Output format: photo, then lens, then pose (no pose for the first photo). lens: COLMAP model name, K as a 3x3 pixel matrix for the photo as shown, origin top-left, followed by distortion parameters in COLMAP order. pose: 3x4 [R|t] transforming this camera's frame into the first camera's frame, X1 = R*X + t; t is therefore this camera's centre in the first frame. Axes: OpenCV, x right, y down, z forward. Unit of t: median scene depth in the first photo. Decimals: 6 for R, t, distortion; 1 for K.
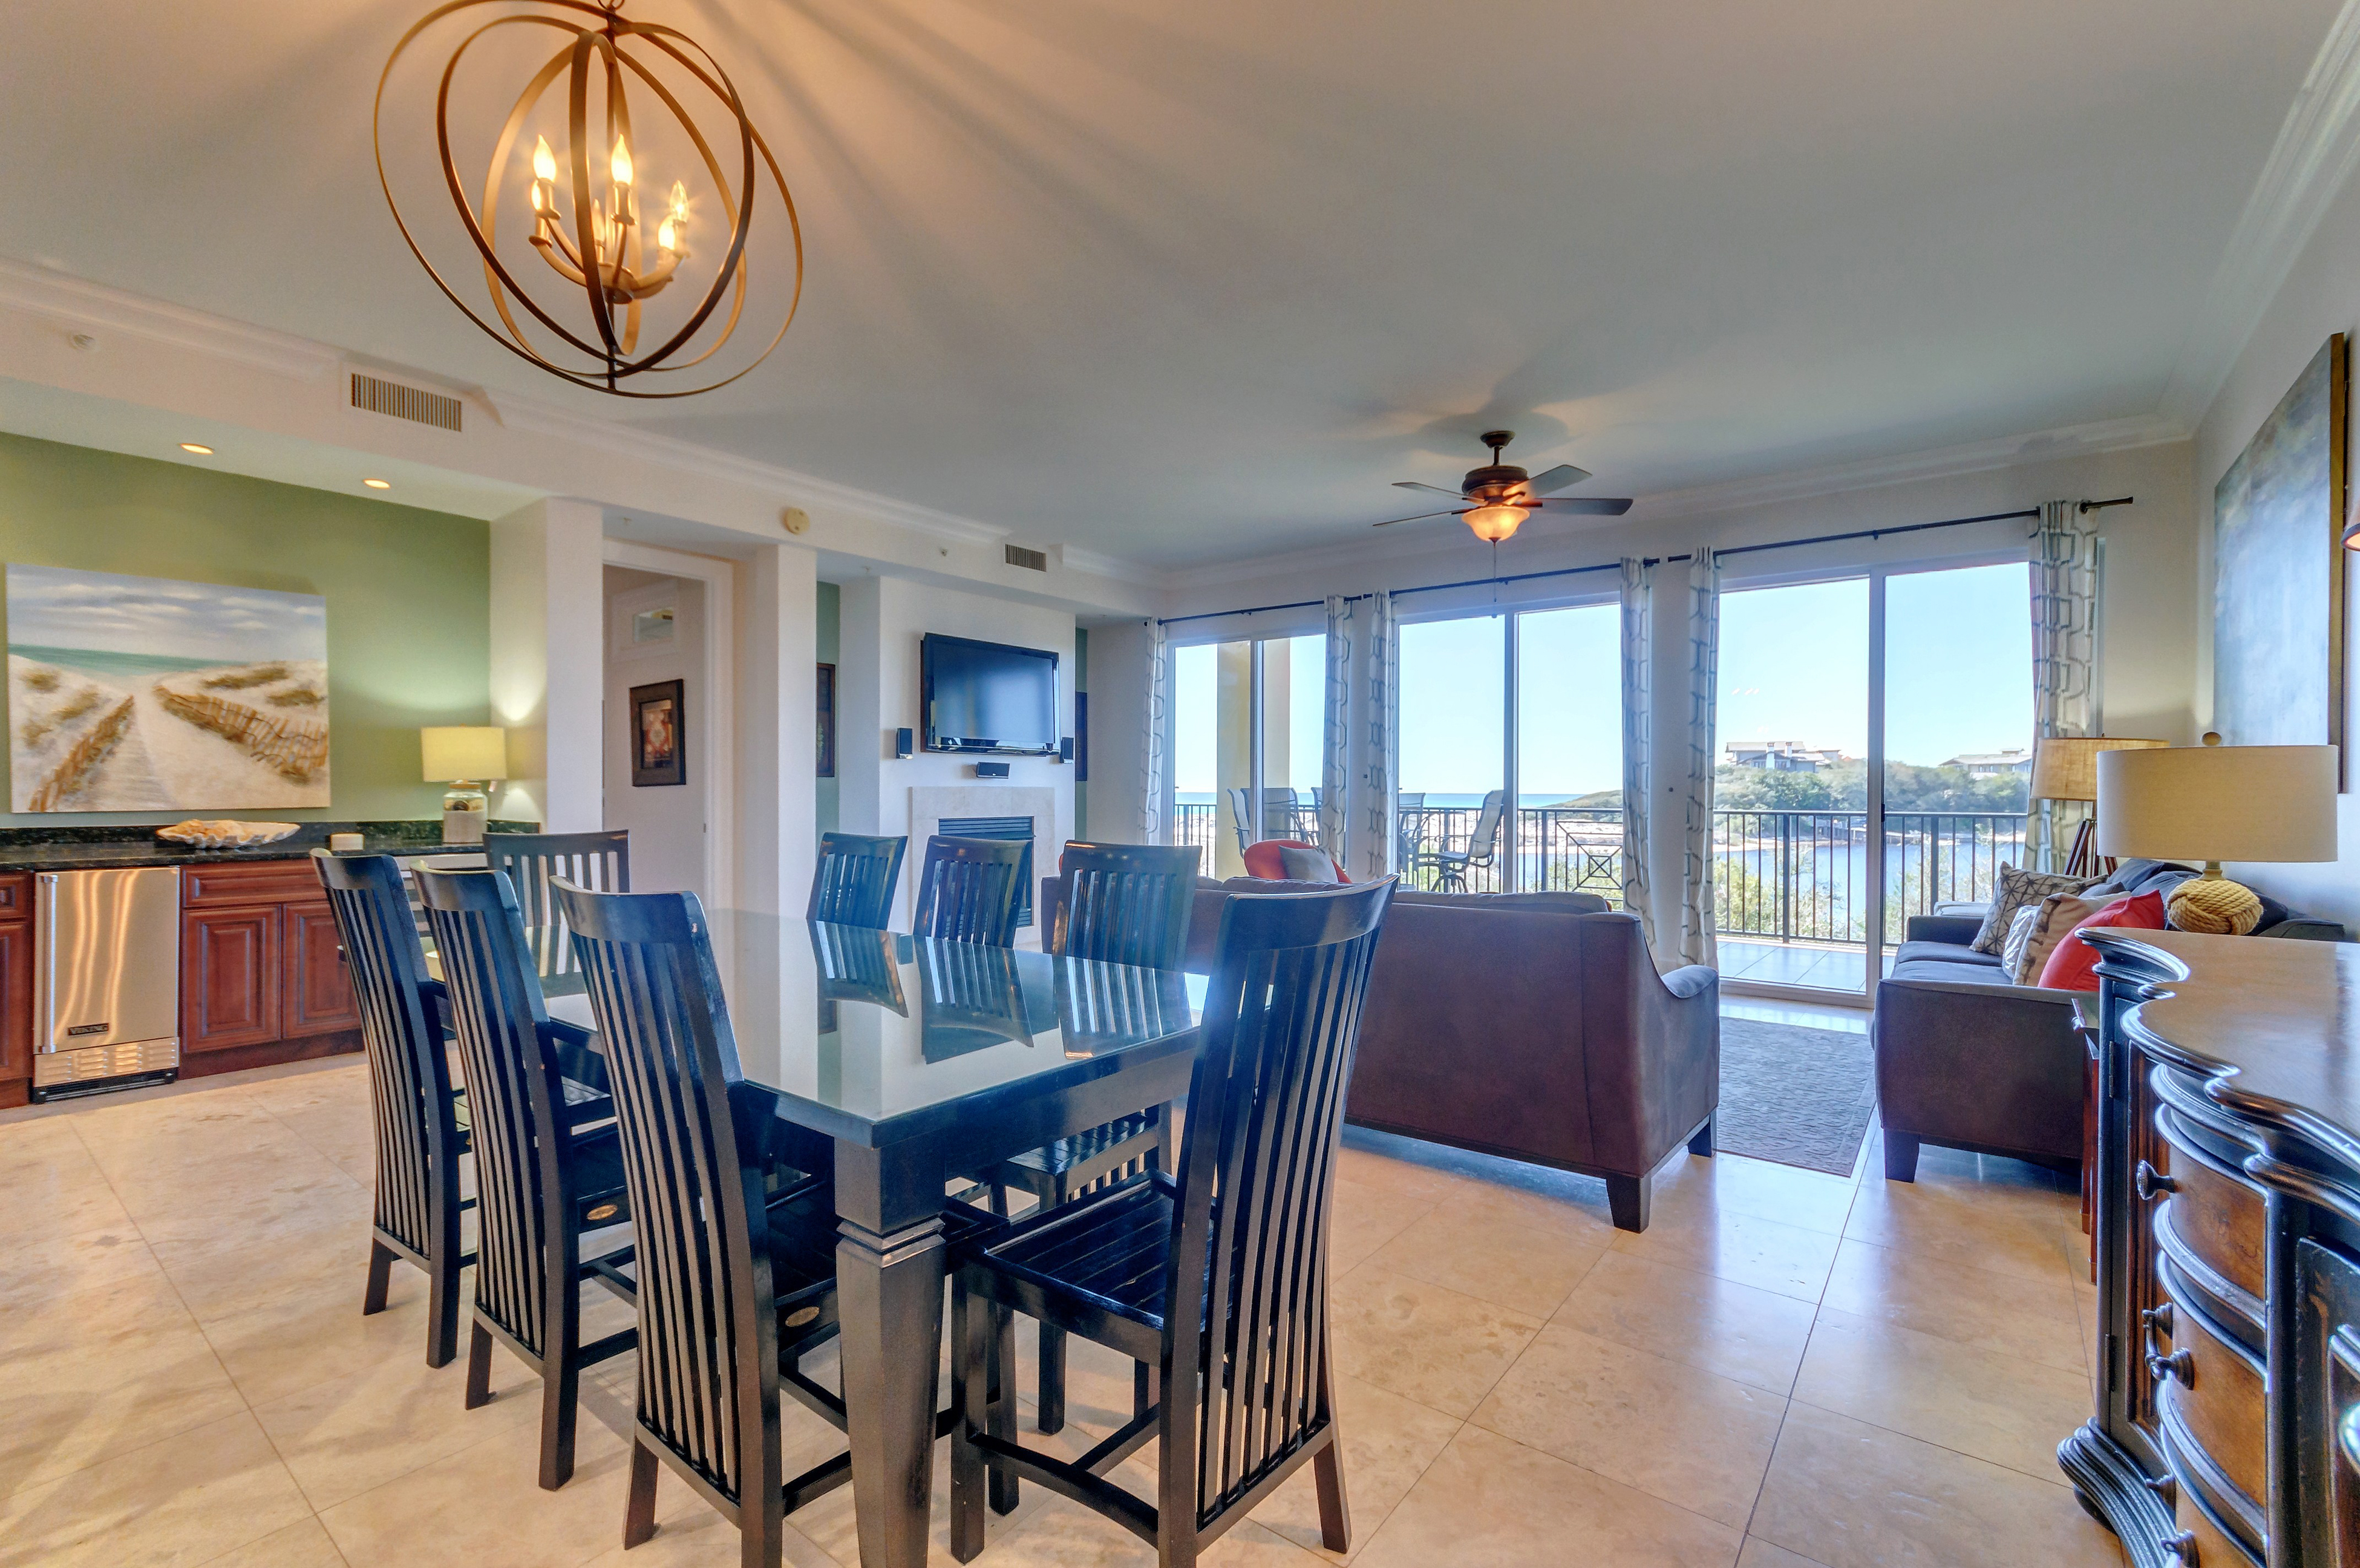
lens RADIAL K [[1030.6, 0, 1178.2], [0, 1030.6, 797.0], [0, 0, 1]] dist [0.002873, 0.000091]
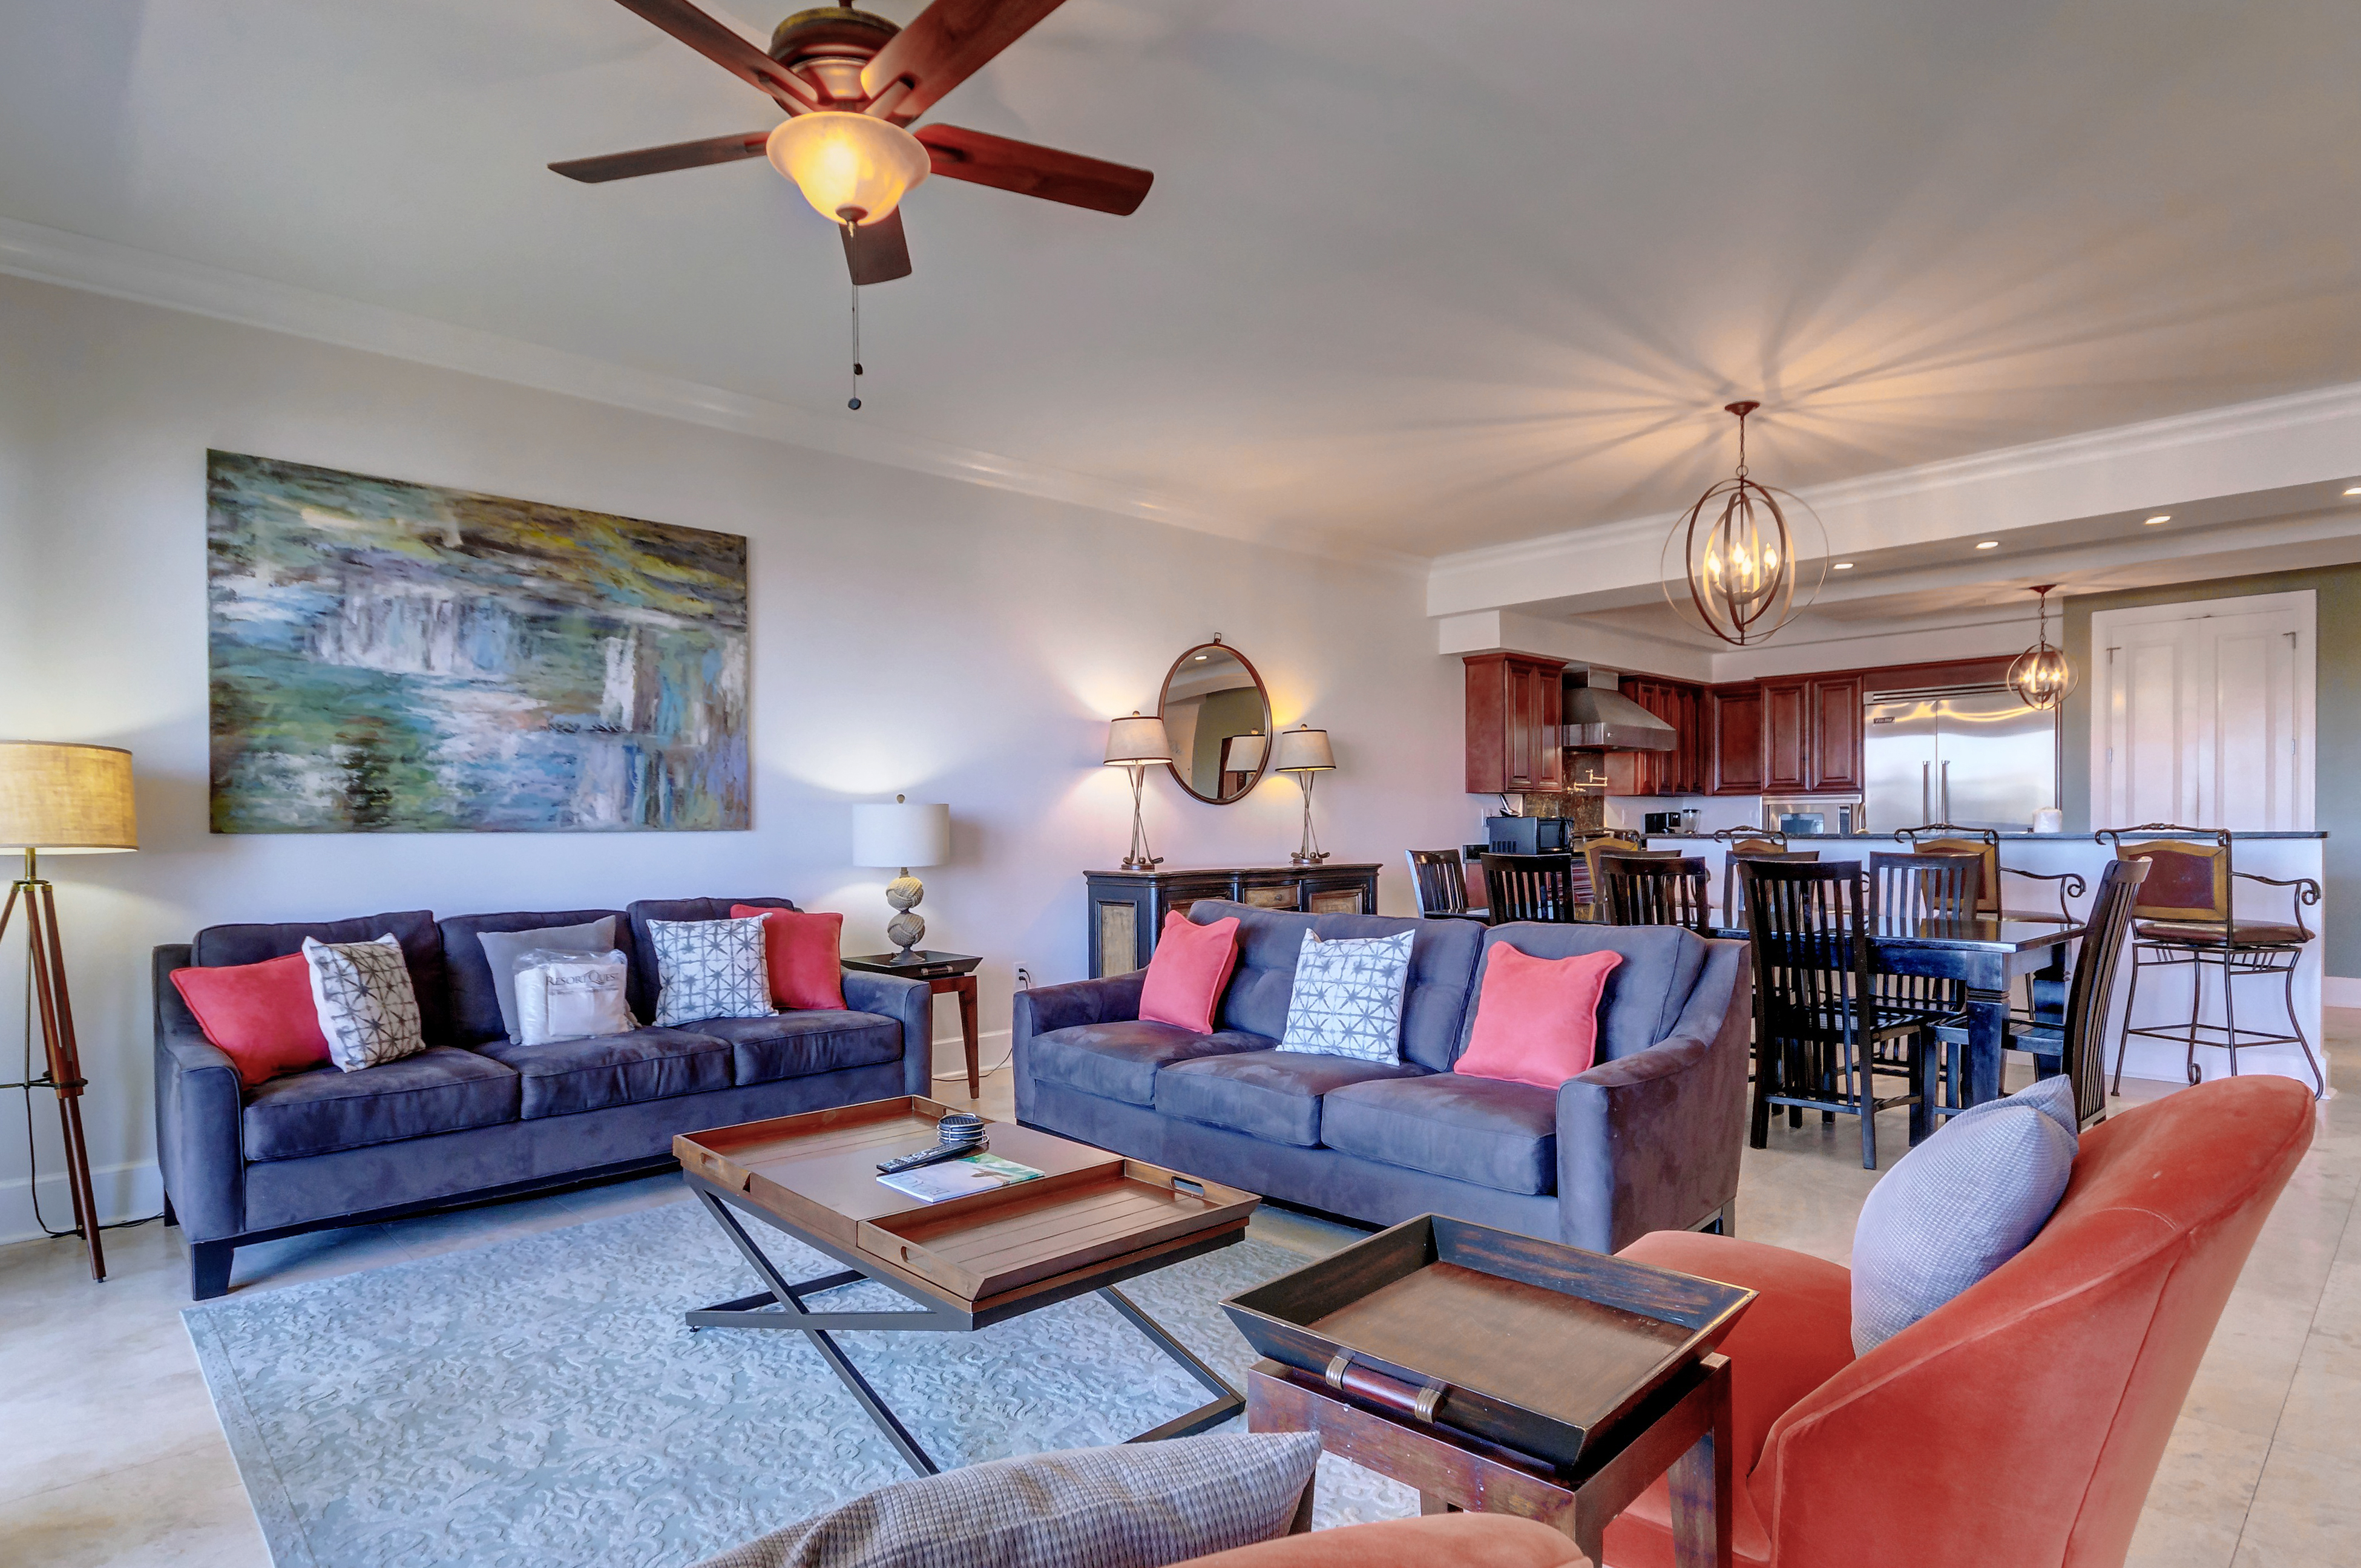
lens RADIAL K [[1242.6, 0, 1157.0], [0, 1242.6, 843.1], [0, 0, 1]] dist [0.003519, 0.000932]
pose [[-0.987847, 0.003483, 0.155390, 0.097681], [0.007103, 0.999716, 0.022749, -0.010448], [-0.155266, 0.023576, -0.987591, 1.293211]]
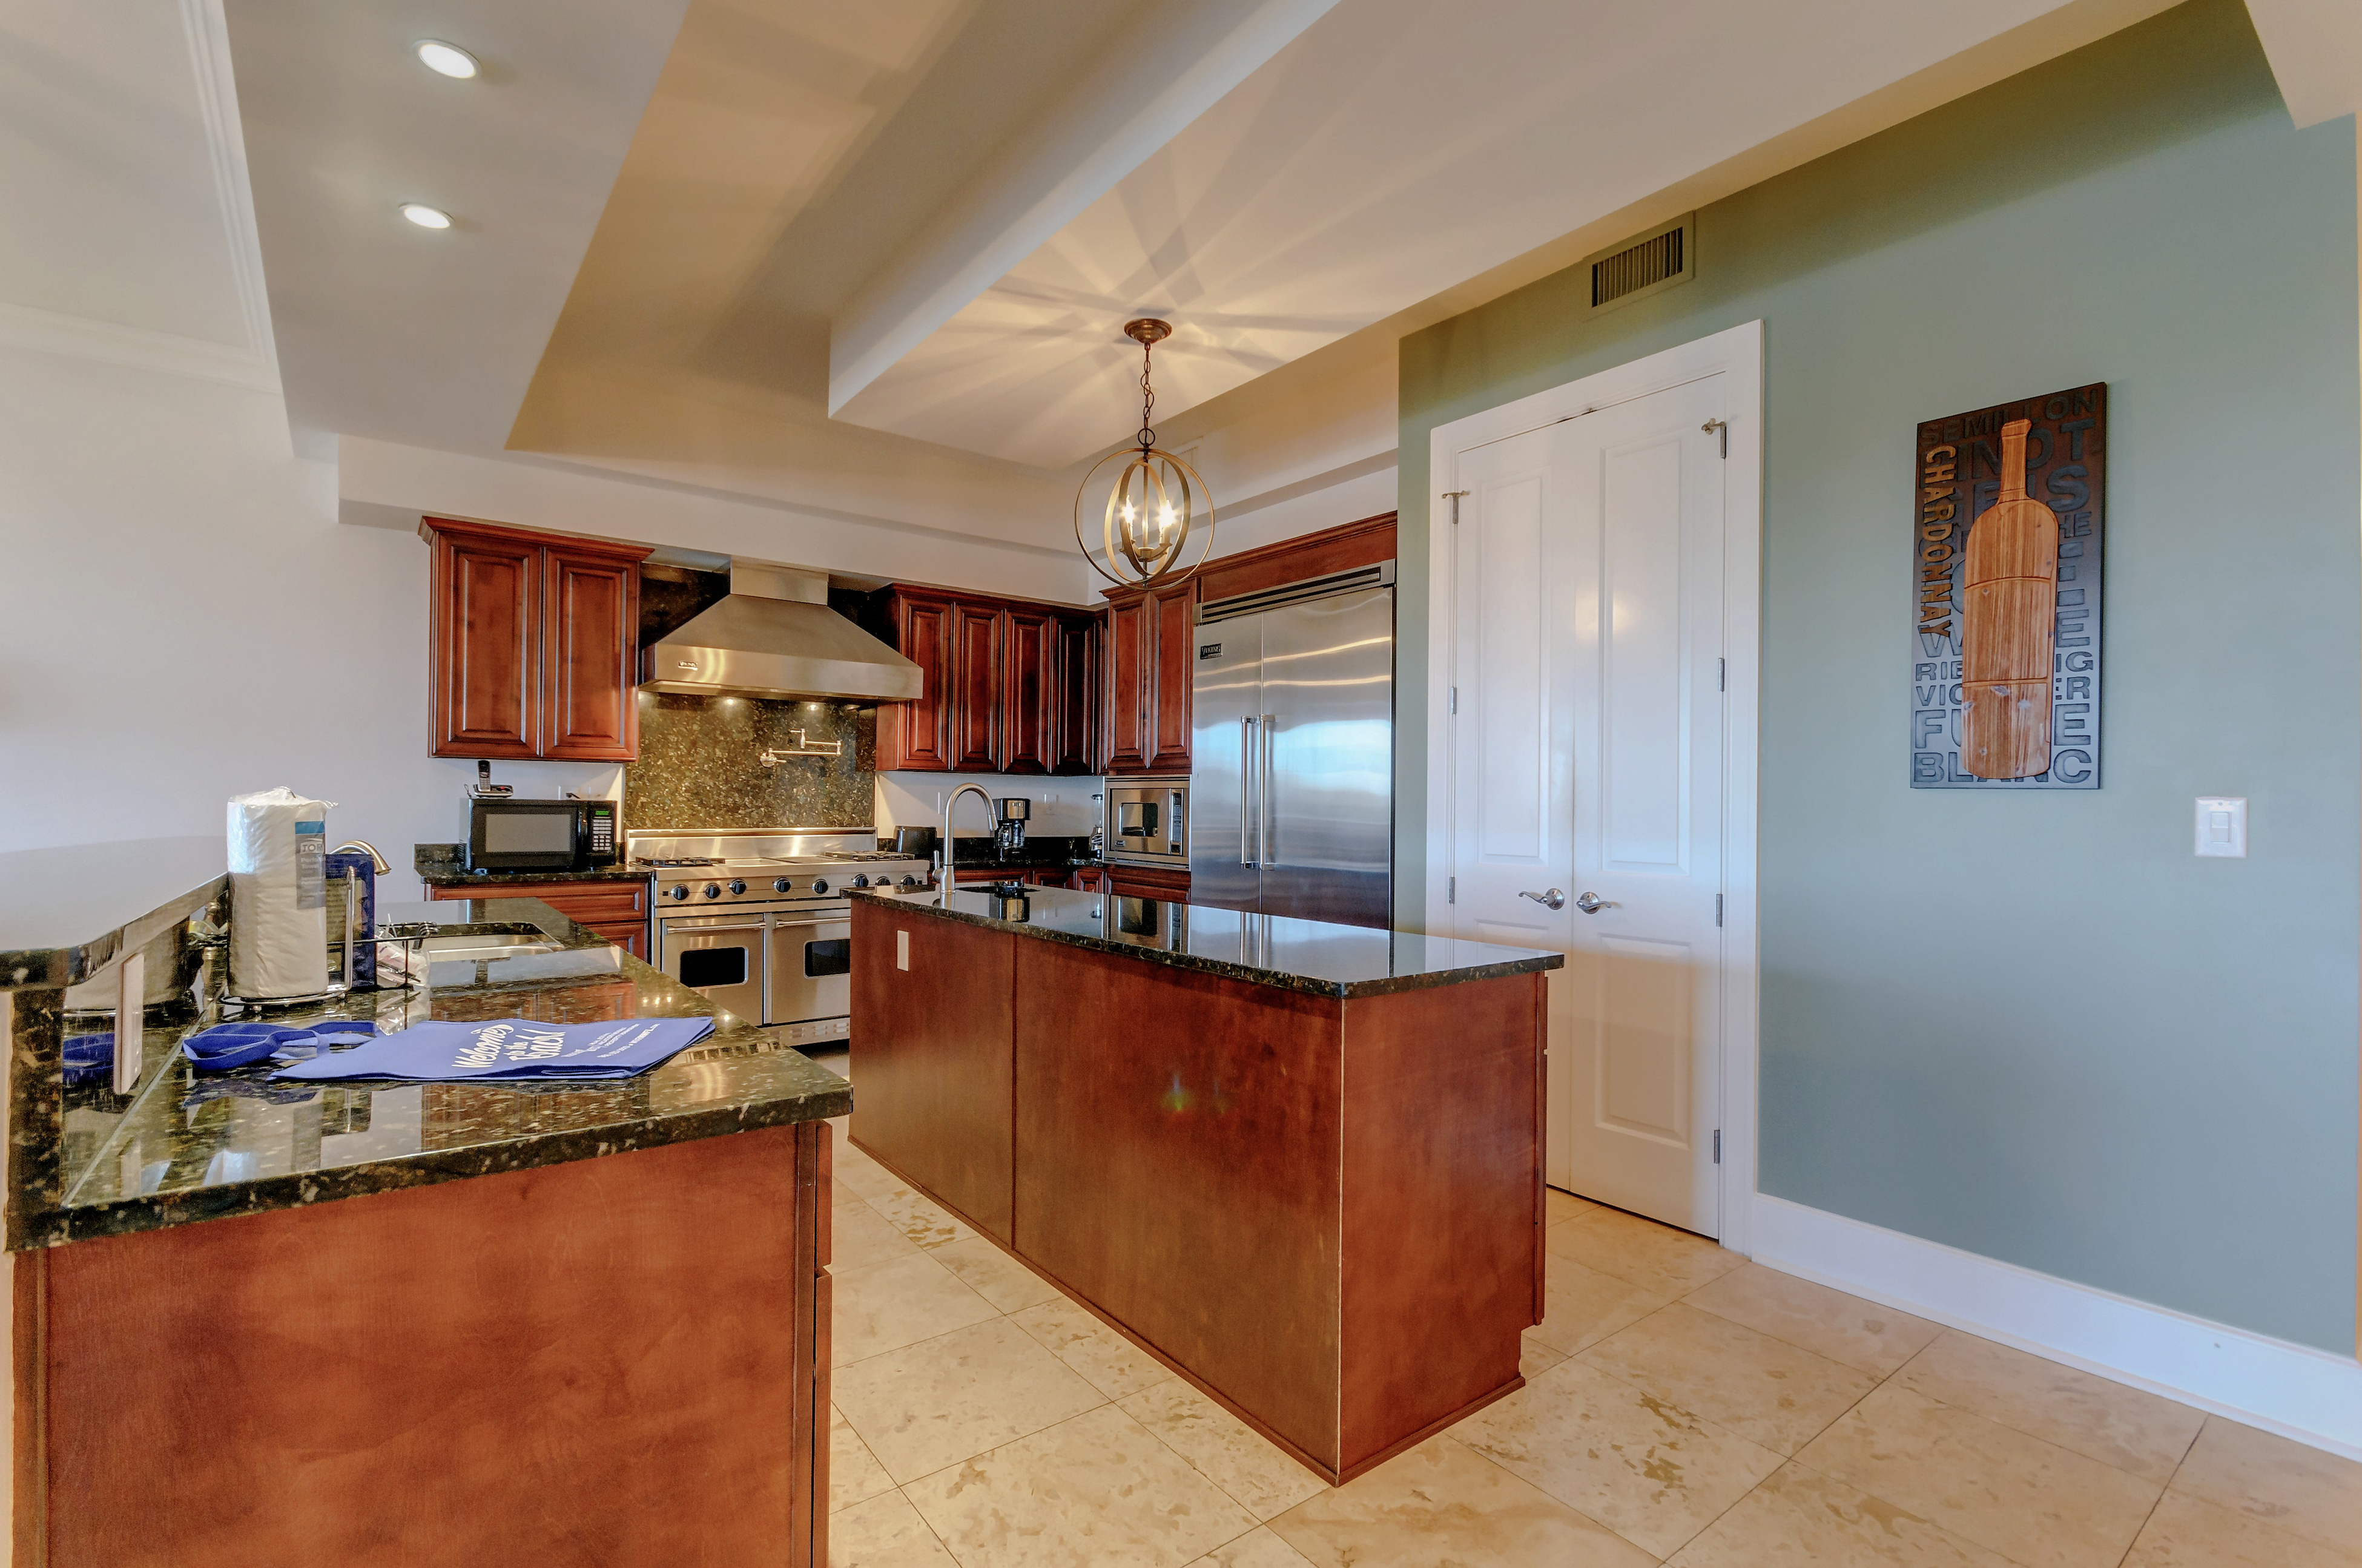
lens RADIAL K [[1067.3, 0, 1172.9], [0, 1067.3, 794.4], [0, 0, 1]] dist [-0.000321, -0.002658]
pose [[-0.966102, -0.010462, 0.257949, -0.763055], [-0.011266, 0.999935, -0.001639, -0.012445], [-0.257915, -0.004489, -0.966157, 0.362342]]
